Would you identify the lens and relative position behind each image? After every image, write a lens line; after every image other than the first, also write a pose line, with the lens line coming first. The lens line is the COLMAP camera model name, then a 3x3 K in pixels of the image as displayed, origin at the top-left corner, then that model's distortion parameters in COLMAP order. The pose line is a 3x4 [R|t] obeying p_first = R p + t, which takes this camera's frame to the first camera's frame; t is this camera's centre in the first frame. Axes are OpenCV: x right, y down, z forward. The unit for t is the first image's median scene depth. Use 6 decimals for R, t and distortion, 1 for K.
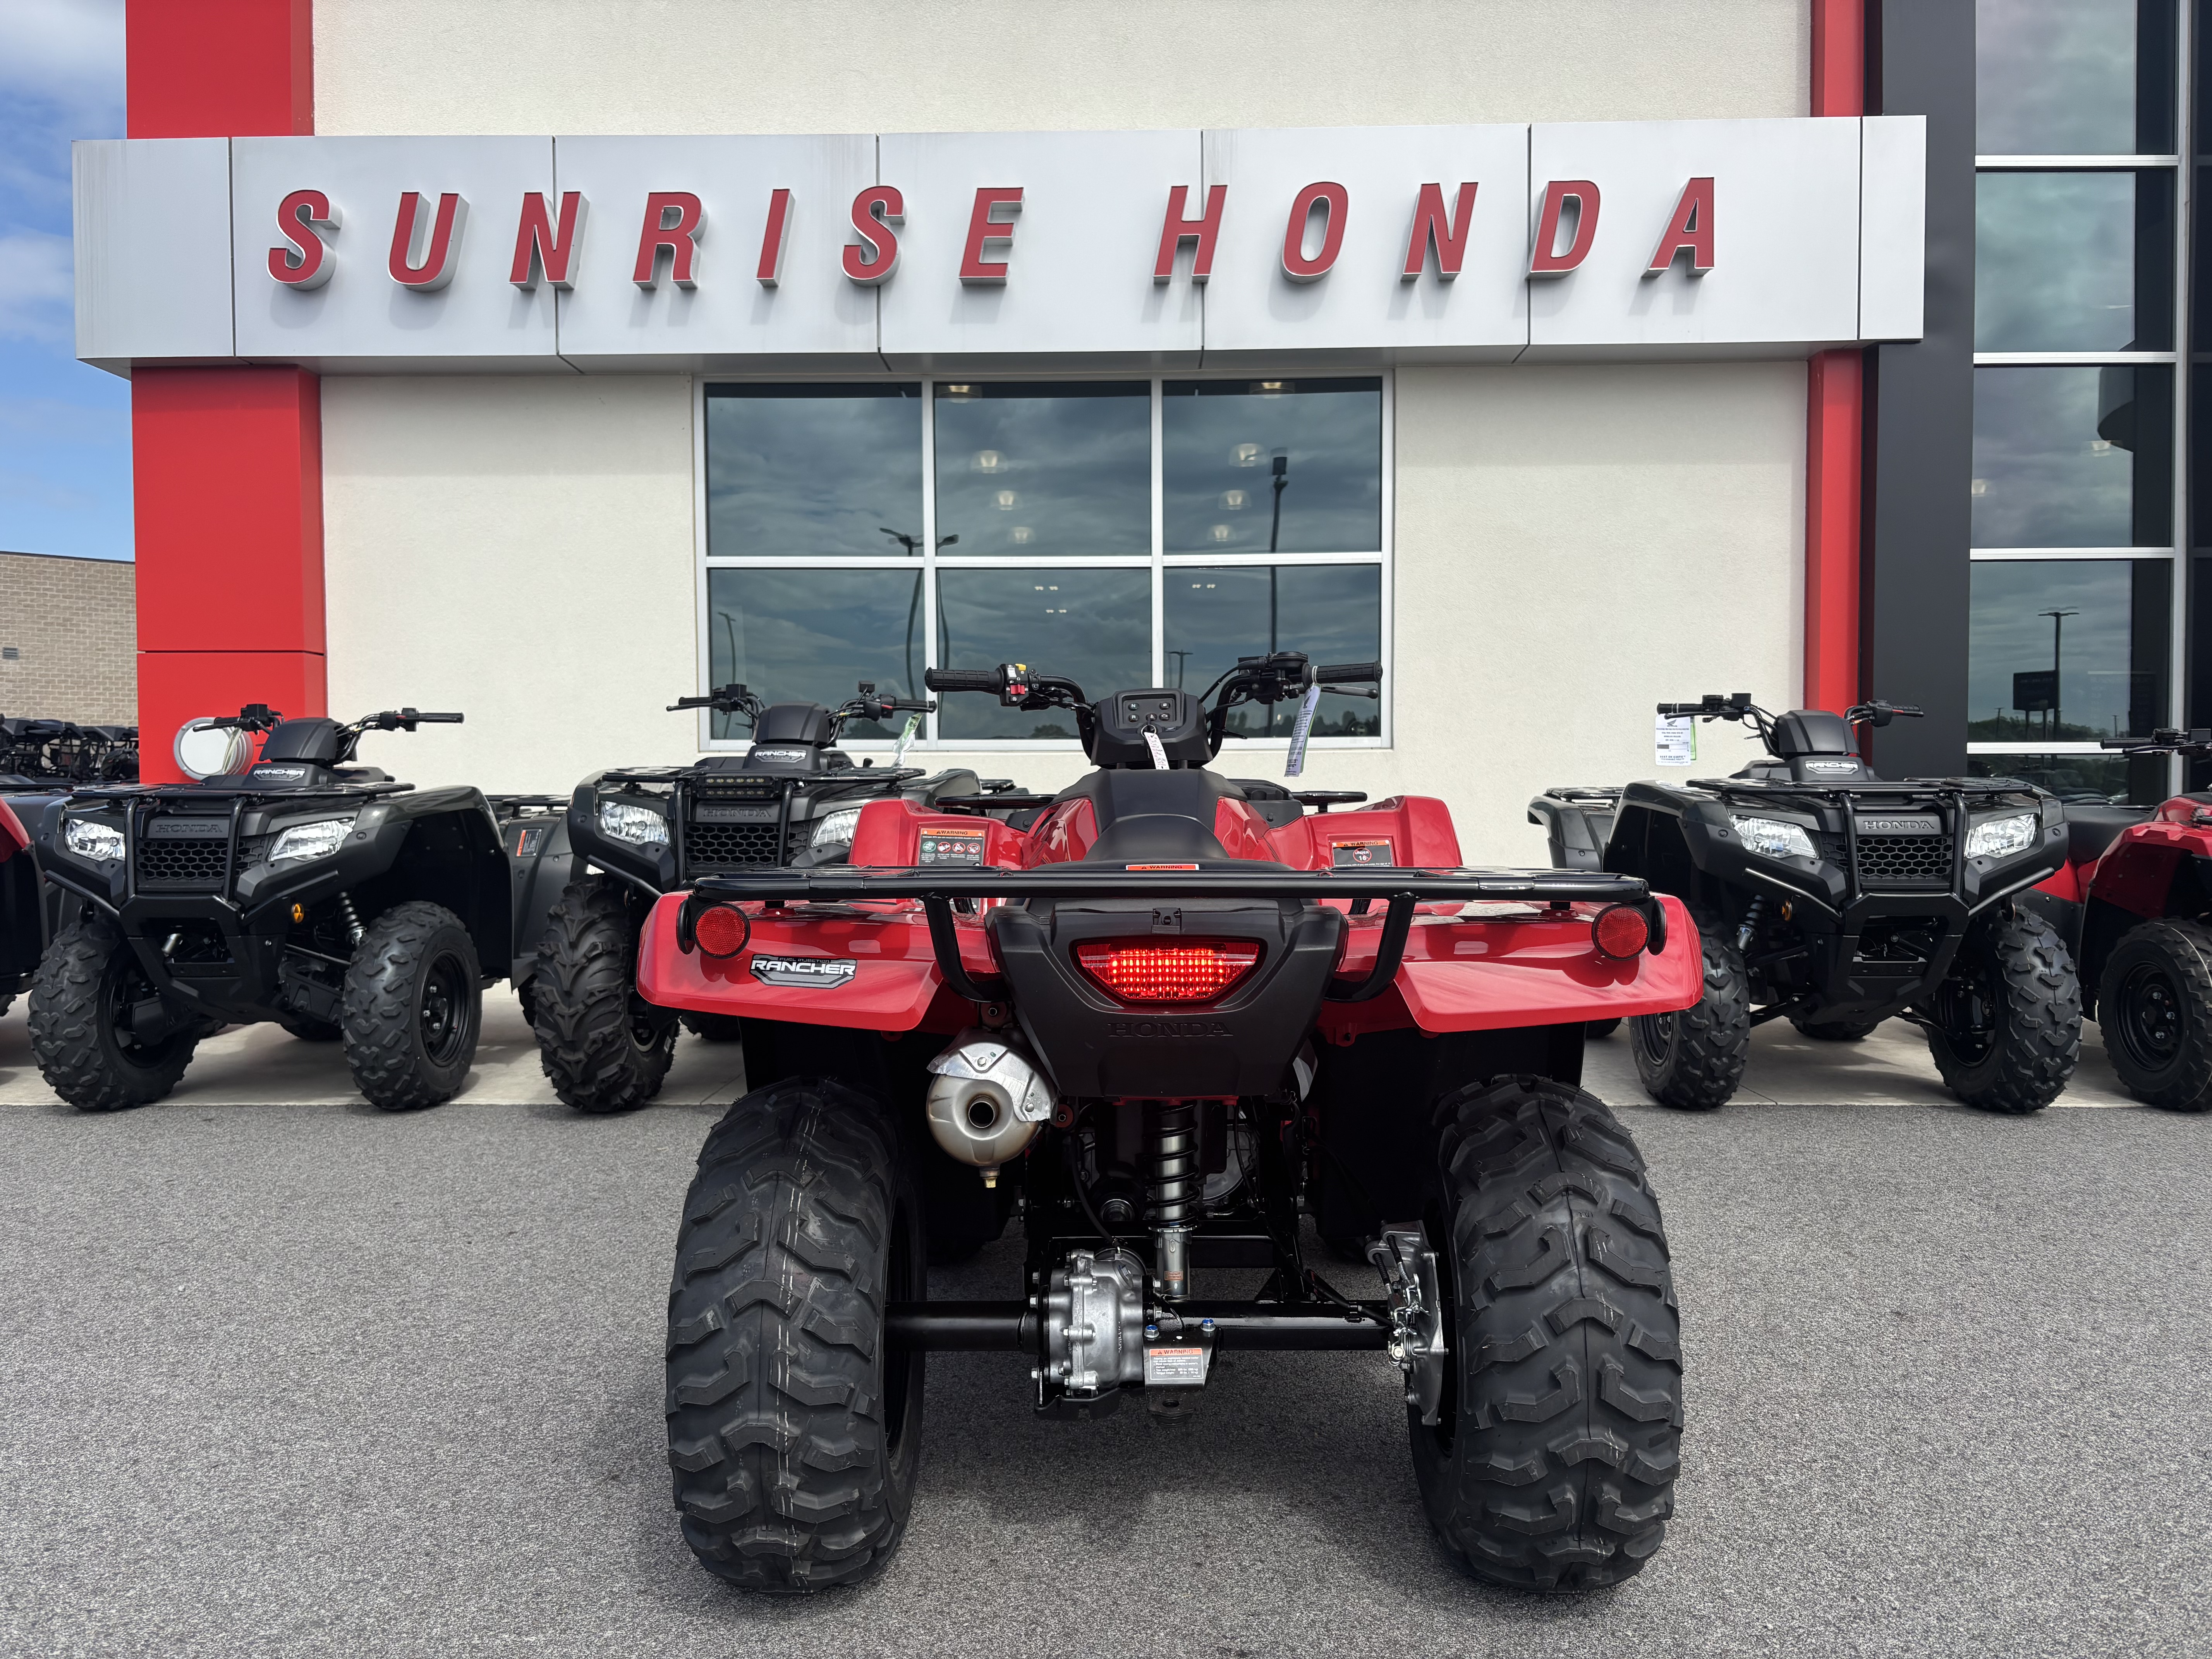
lens RADIAL K [[1744.5, 0, 1110.2], [0, 1744.5, 829.3], [0, 0, 1]] dist [0.072552, -0.102569]
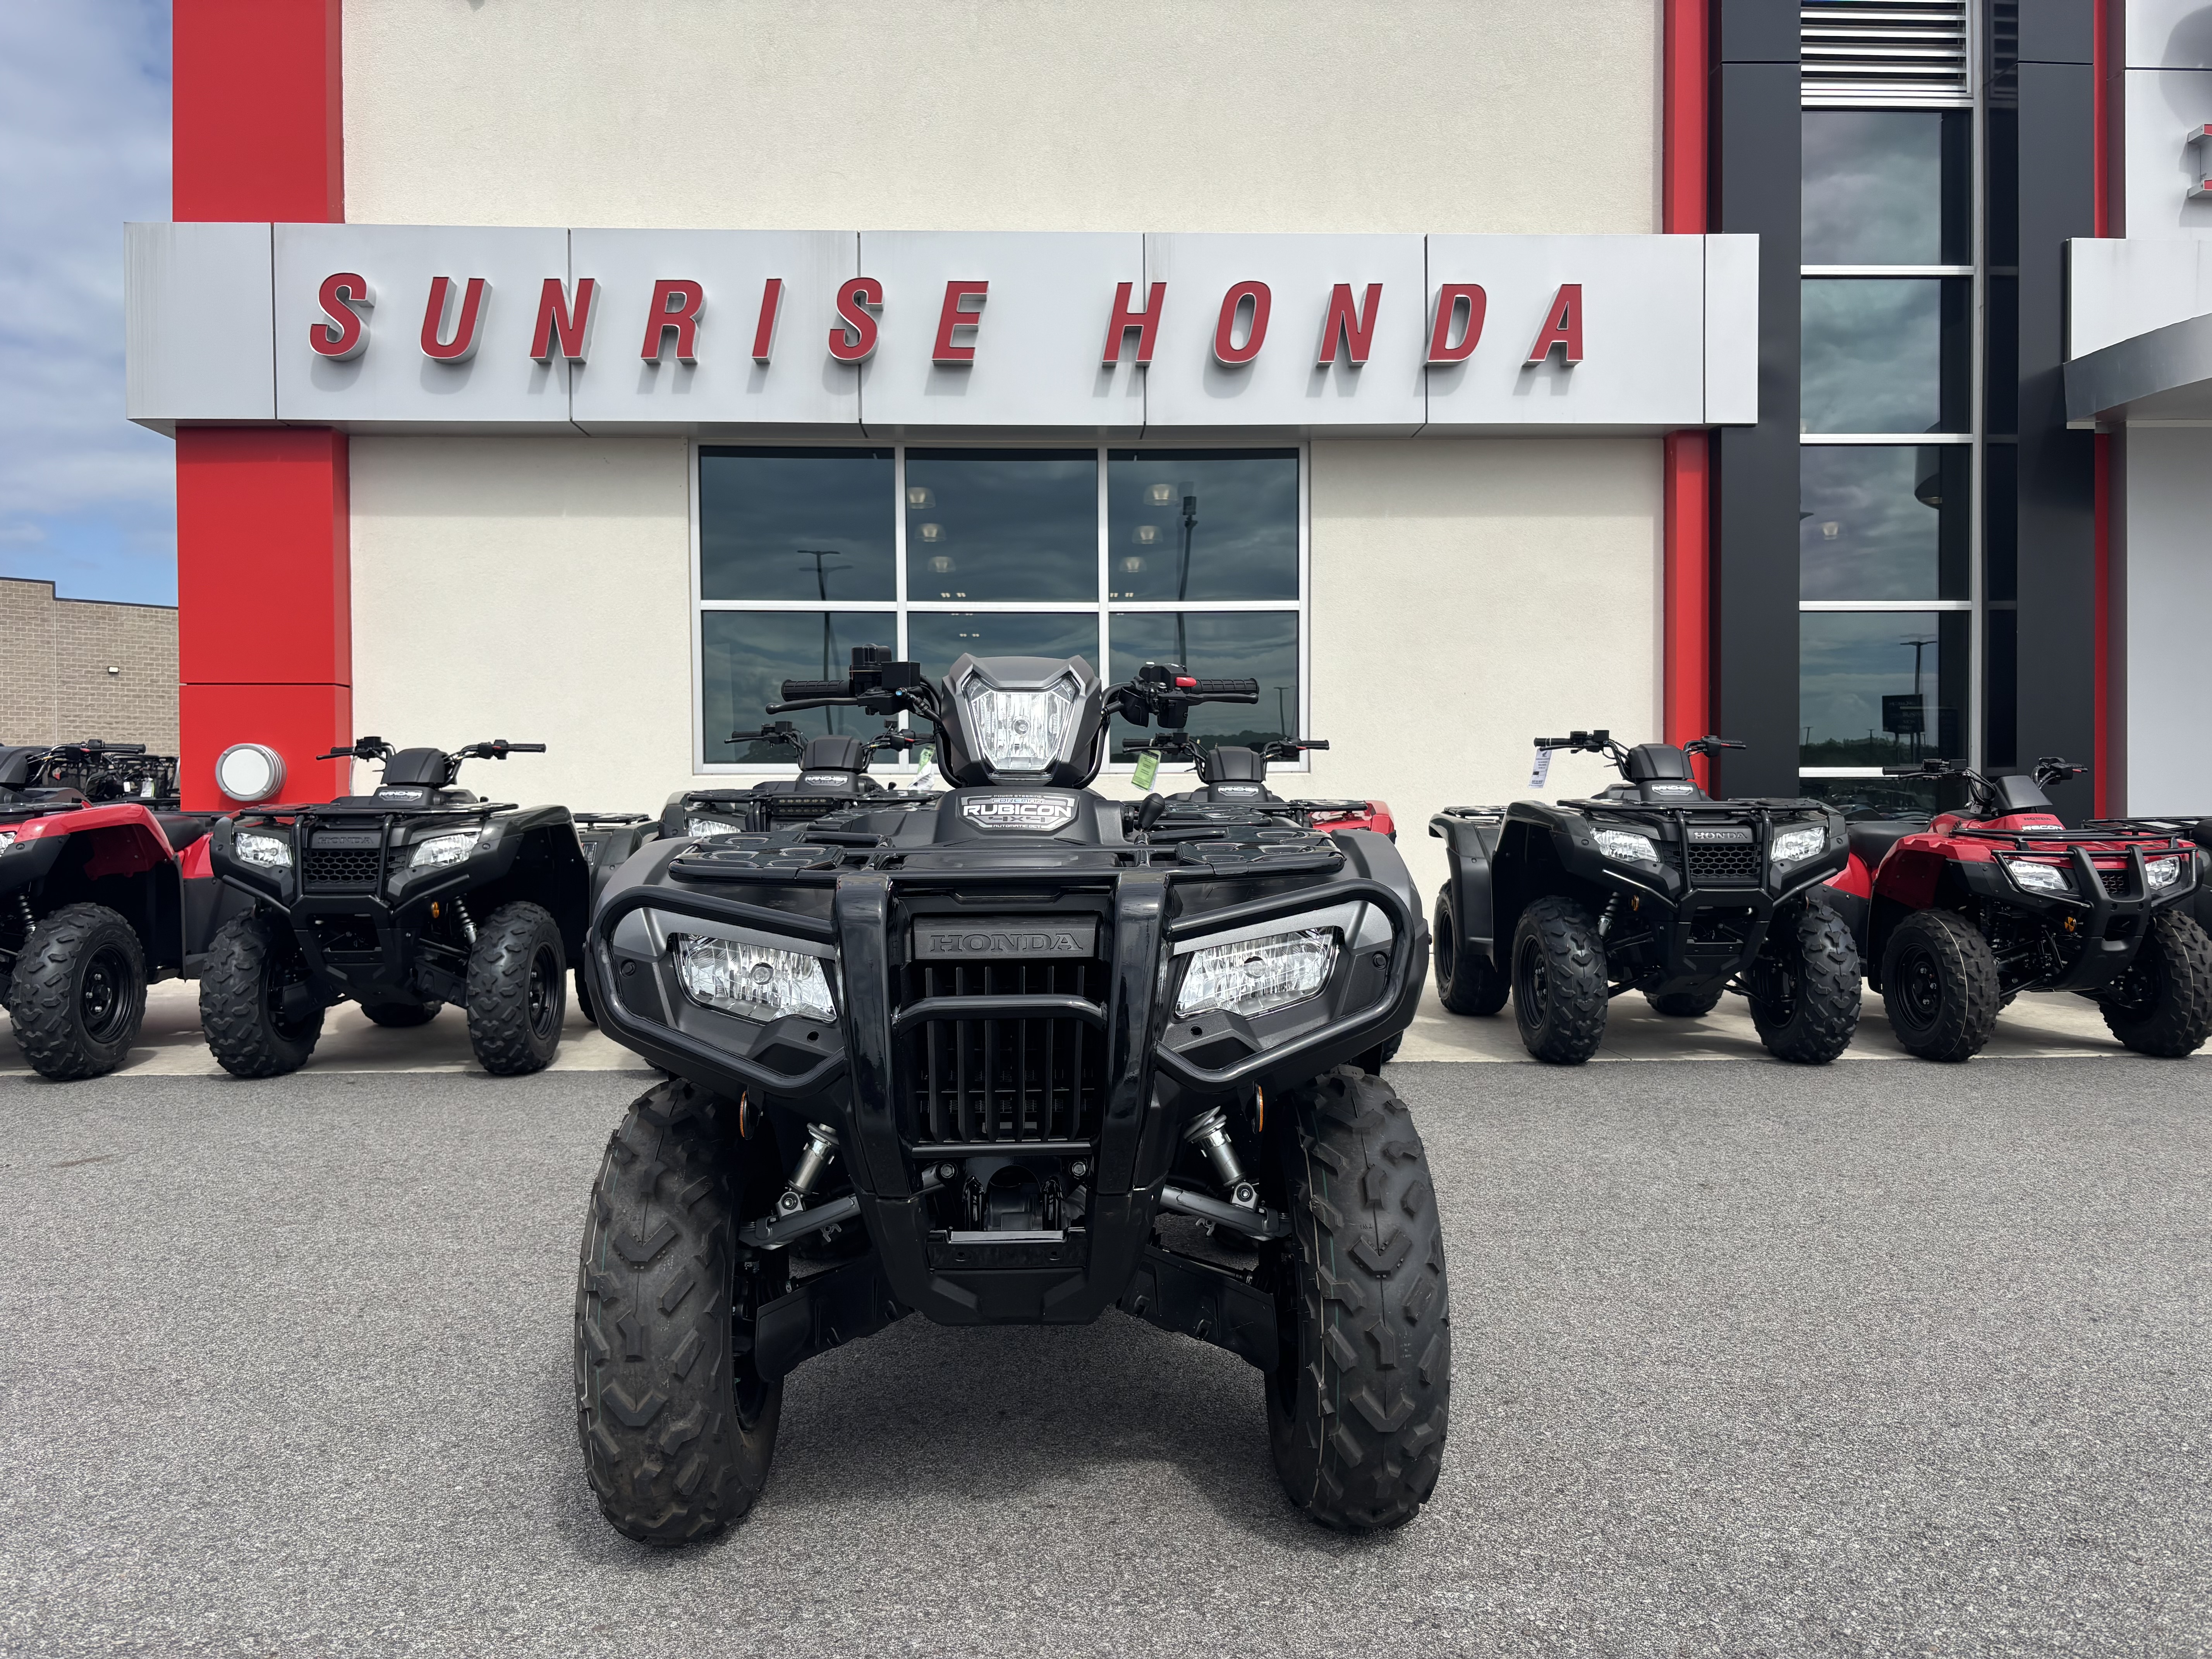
lens RADIAL K [[1770.6, 0, 1102.5], [0, 1770.6, 823.2], [0, 0, 1]] dist [0.031392, -0.012208]
pose [[0.998342, -0.001098, 0.057543, -0.069179], [0.001943, 0.999891, -0.014621, 0.006205], [-0.057521, 0.014709, 0.998236, -0.246114]]
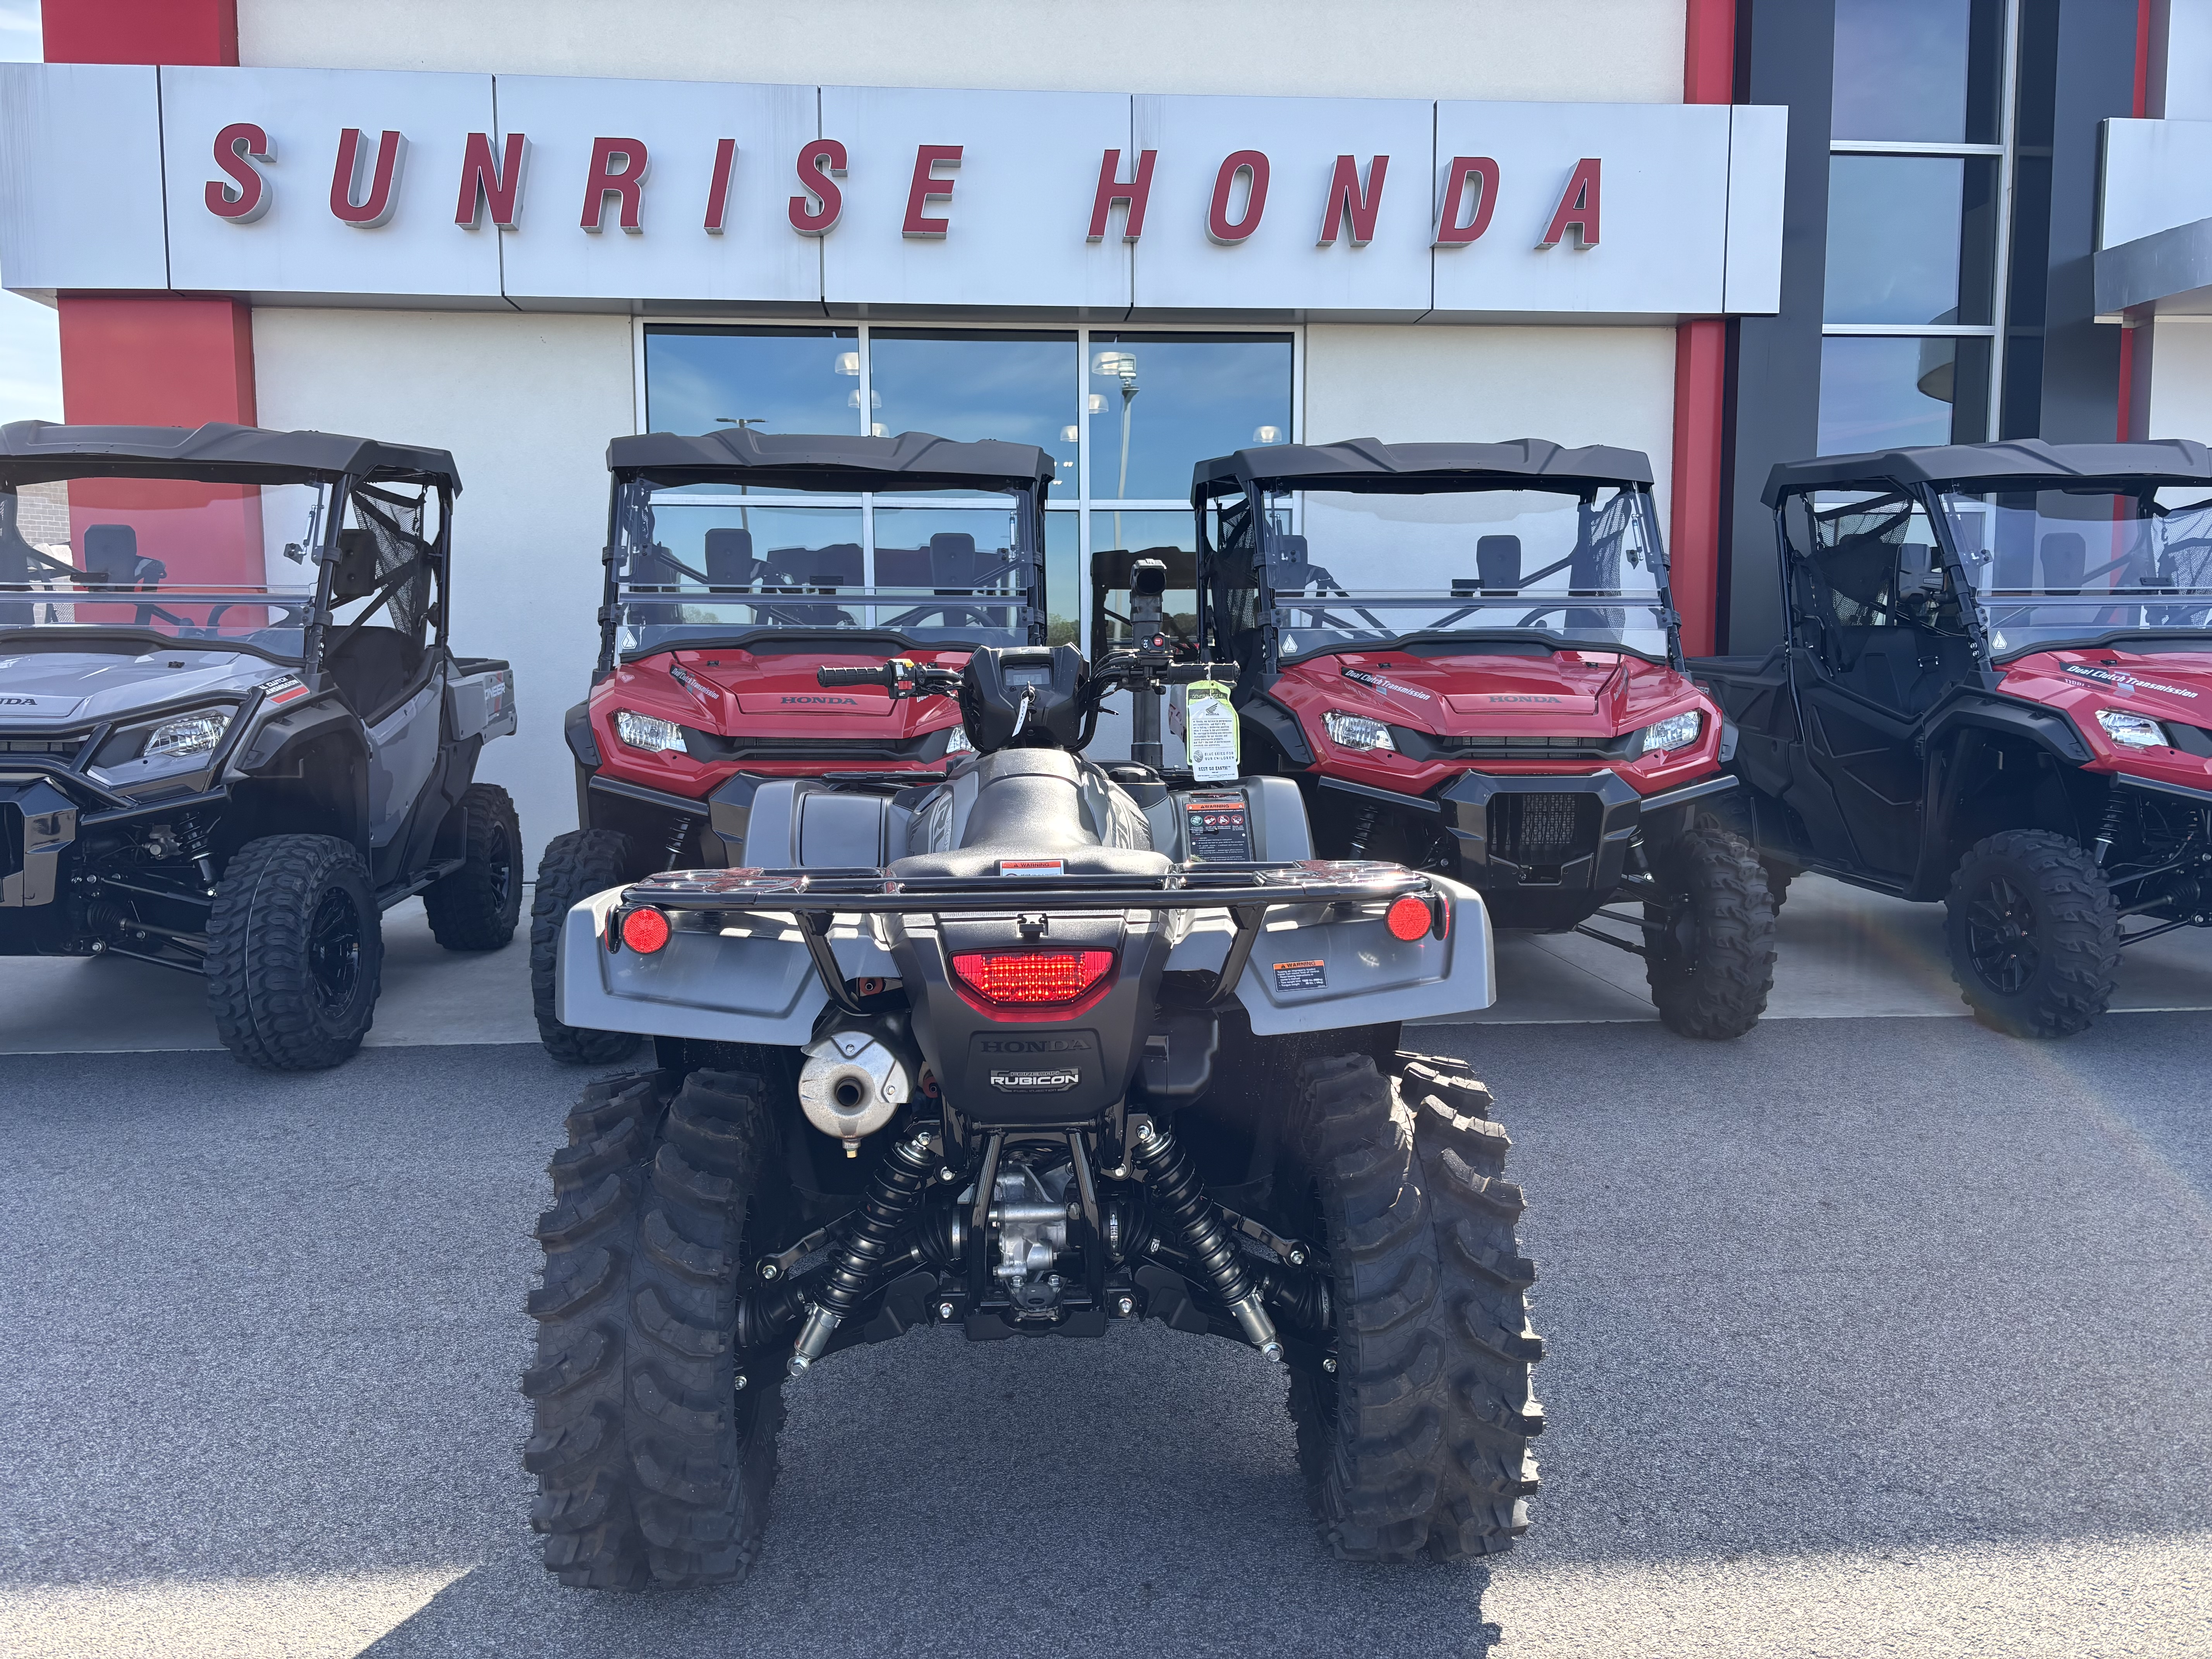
lens RADIAL K [[1757.9, 0, 1106.0], [0, 1757.9, 829.5], [0, 0, 1]] dist [0.041913, -0.044529]
pose [[0.994071, -0.008354, 0.108411, -0.134603], [0.000718, 0.997527, 0.070281, -0.055717], [-0.108730, -0.069786, 0.991619, -0.124528]]
